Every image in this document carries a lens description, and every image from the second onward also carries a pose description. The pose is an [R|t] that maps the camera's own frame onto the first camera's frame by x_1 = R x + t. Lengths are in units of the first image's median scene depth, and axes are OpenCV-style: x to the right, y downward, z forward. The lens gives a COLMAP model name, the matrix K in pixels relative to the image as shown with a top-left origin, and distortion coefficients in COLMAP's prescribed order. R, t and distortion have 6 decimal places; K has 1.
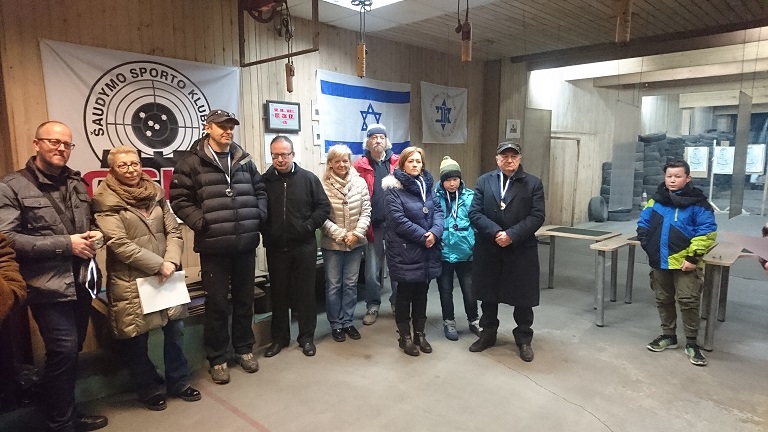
lens RADIAL K [[459.2, 0, 384.0], [0, 459.2, 216.0], [0, 0, 1]] dist [0.047294, -0.074662]
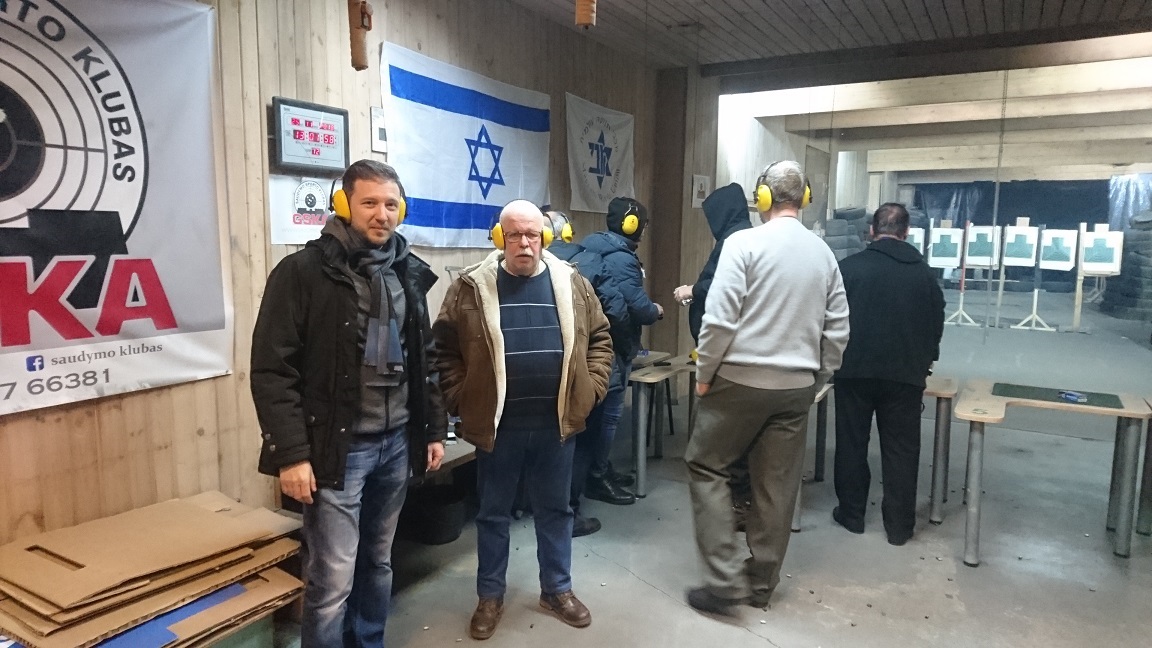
lens RADIAL K [[713.1, 0, 576.0], [0, 713.1, 324.0], [0, 0, 1]] dist [0.047296, -0.077200]
pose [[0.969103, -0.013963, 0.246259, -0.178702], [0.016374, 0.999836, -0.007746, -0.039194], [-0.246110, 0.011539, 0.969173, 0.349876]]
